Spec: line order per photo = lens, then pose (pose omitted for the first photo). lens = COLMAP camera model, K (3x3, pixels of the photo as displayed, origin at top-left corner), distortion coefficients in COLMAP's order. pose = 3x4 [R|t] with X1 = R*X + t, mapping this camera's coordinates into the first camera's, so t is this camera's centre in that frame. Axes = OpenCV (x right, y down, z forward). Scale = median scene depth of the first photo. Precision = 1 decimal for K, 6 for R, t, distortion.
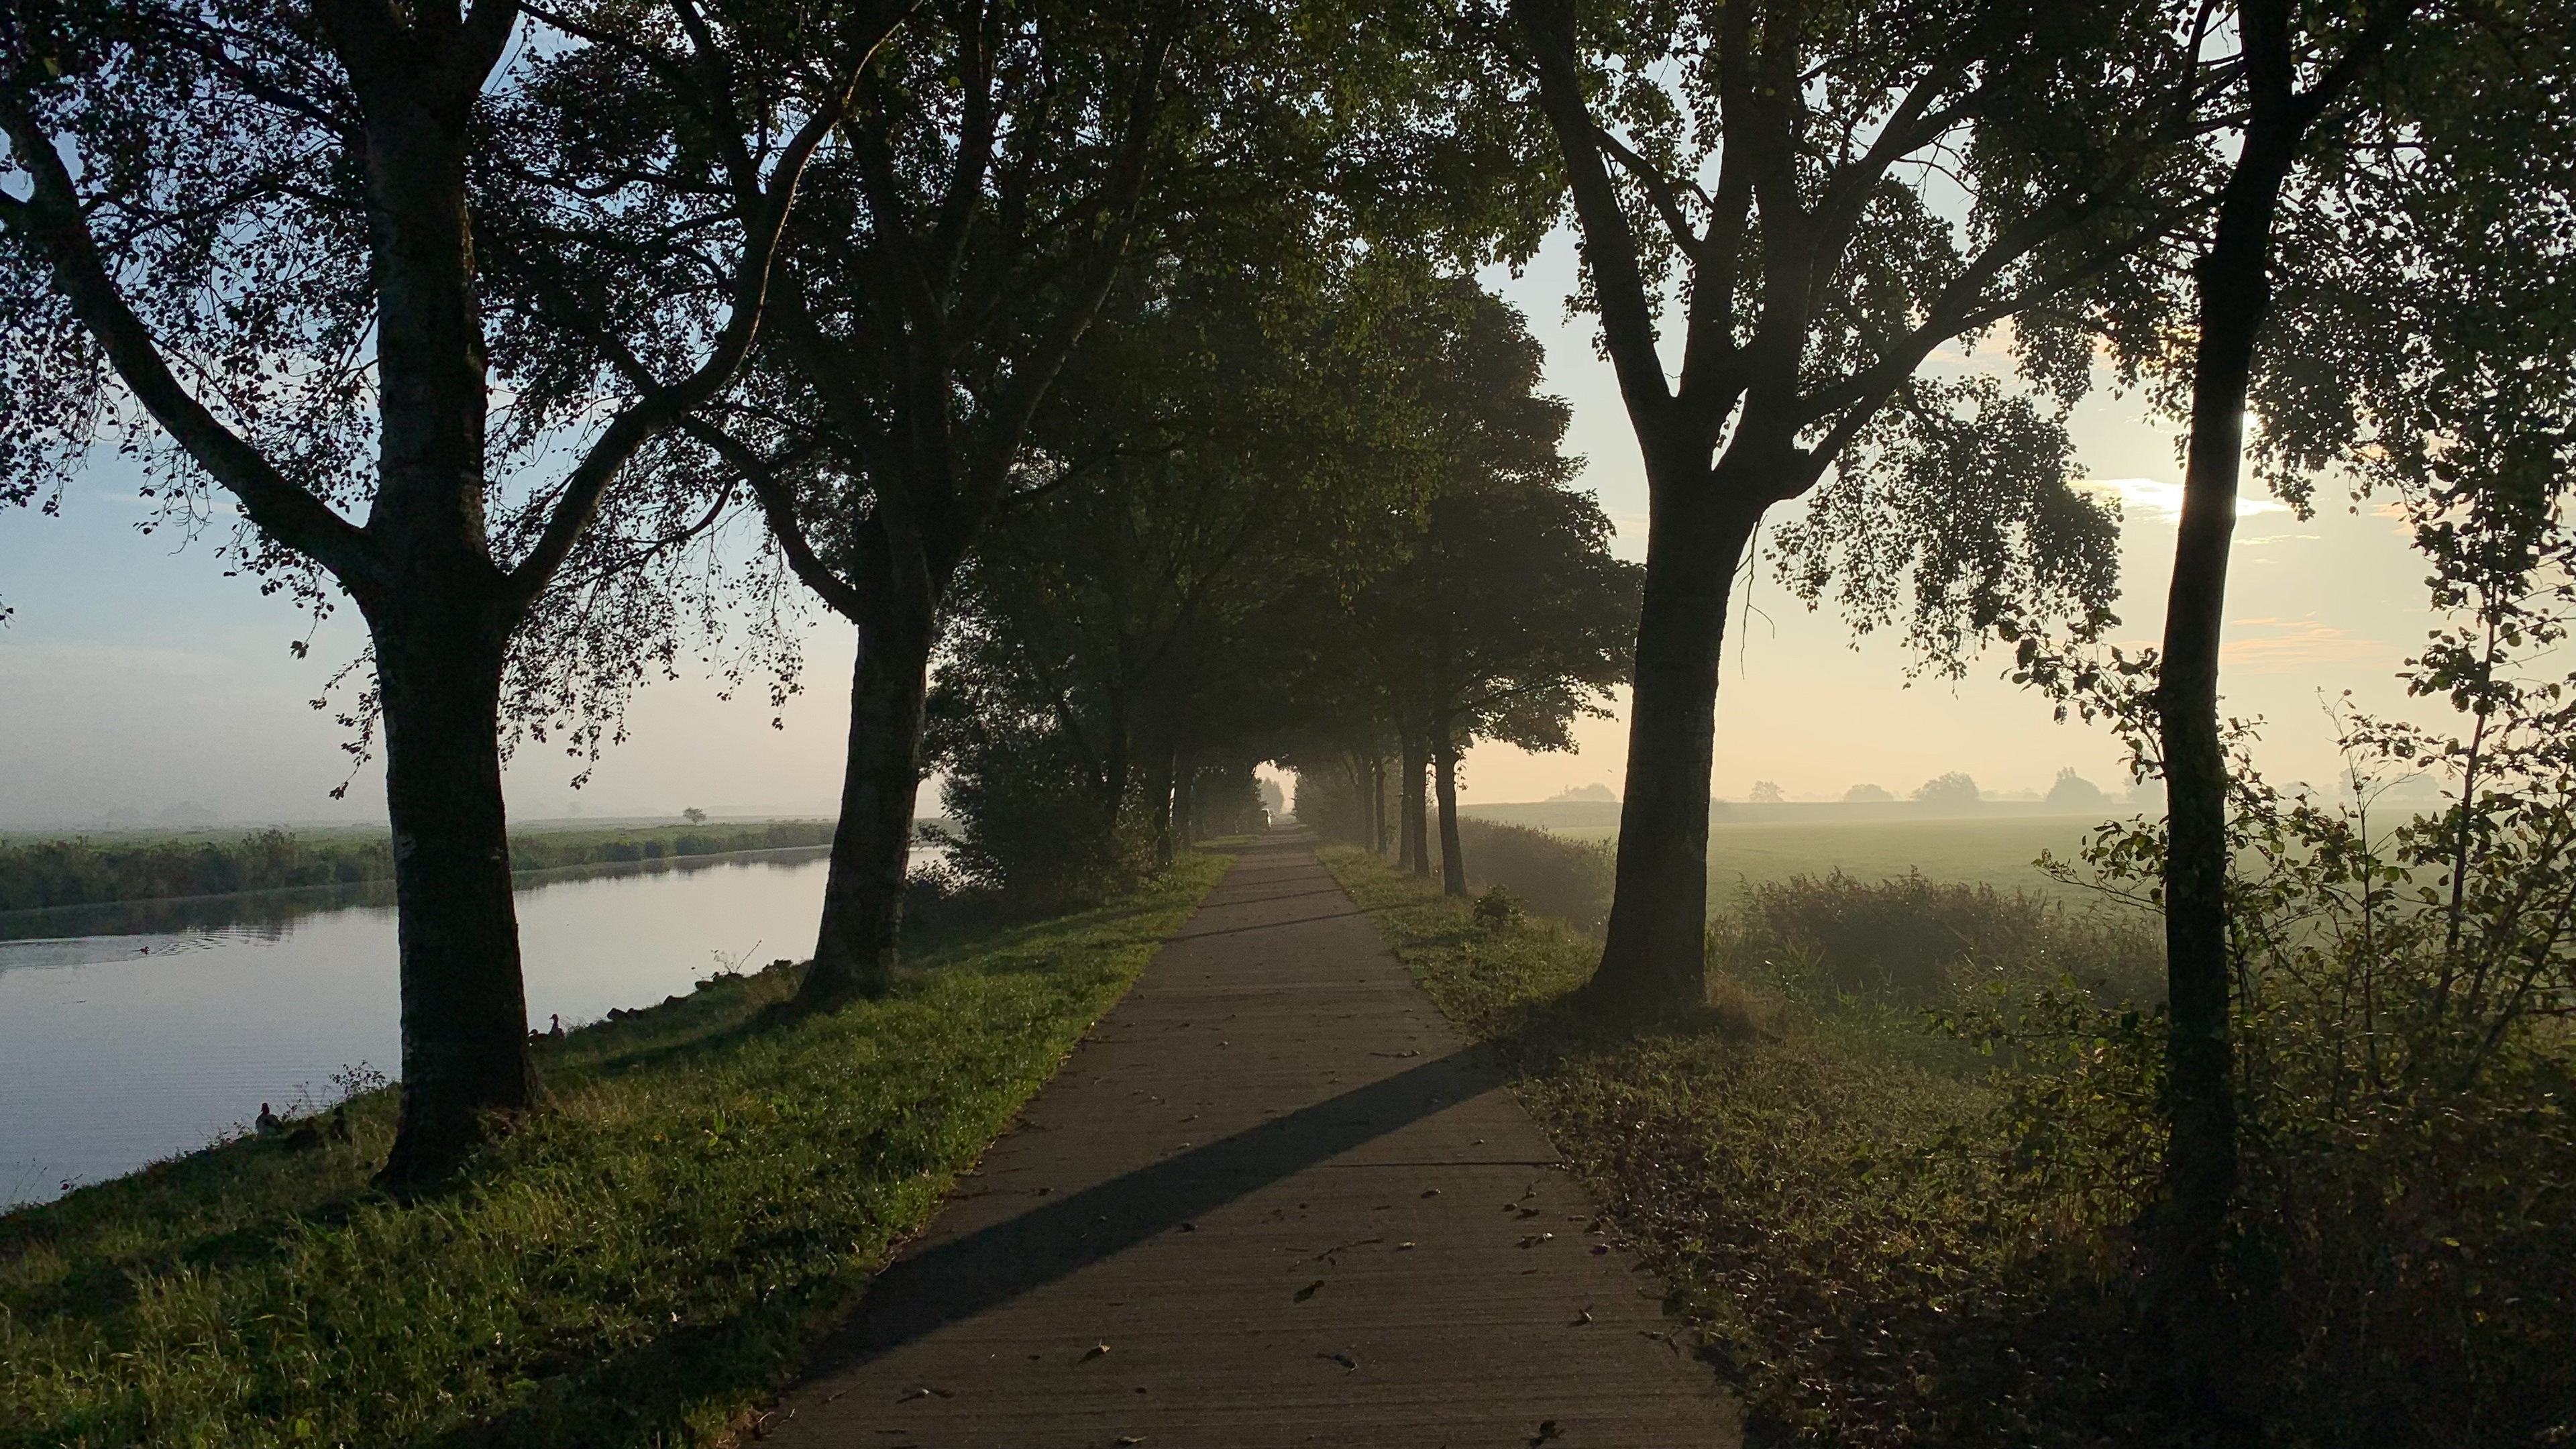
lens RADIAL K [[2160.2, 0, 1303.4], [0, 2160.2, 690.2], [0, 0, 1]] dist [0.164038, -0.541373]
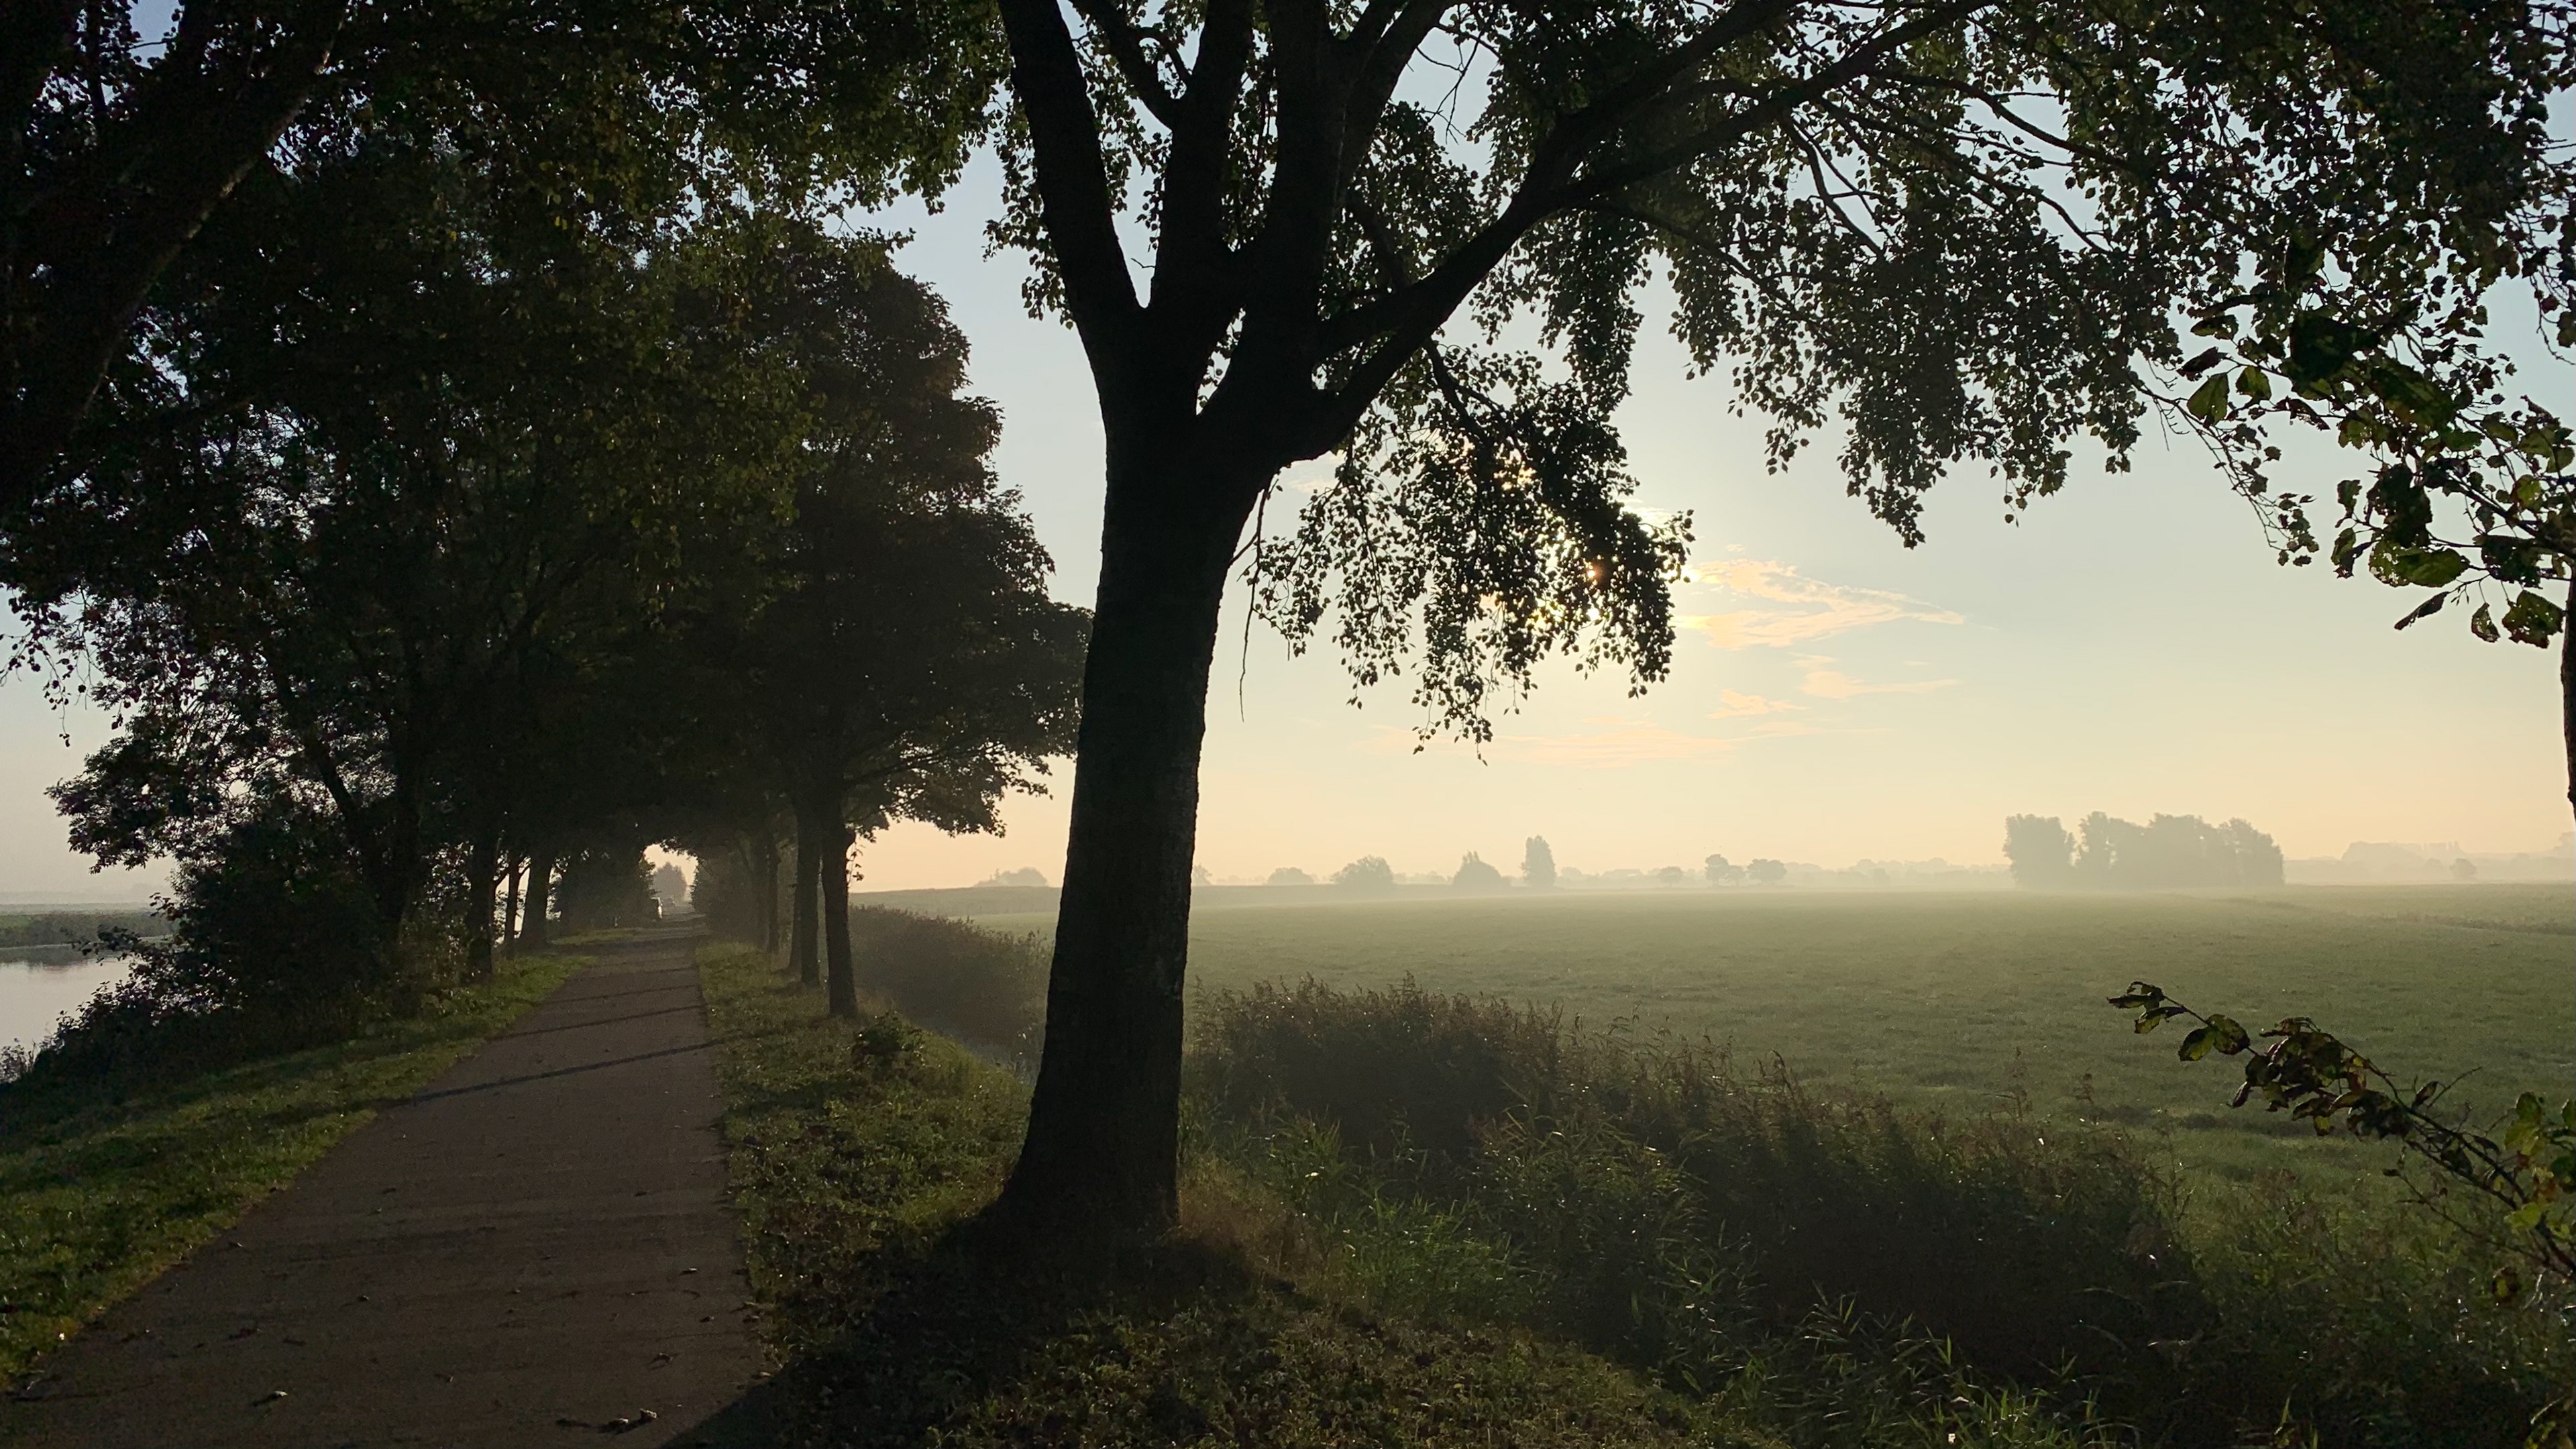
lens RADIAL K [[2160.2, 0, 1303.4], [0, 2160.2, 690.2], [0, 0, 1]] dist [0.164038, -0.541373]
pose [[0.966464, 0.023378, 0.255737, 0.035629], [-0.013578, 0.999107, -0.040020, 0.007835], [-0.256444, 0.035205, 0.965918, 0.247920]]
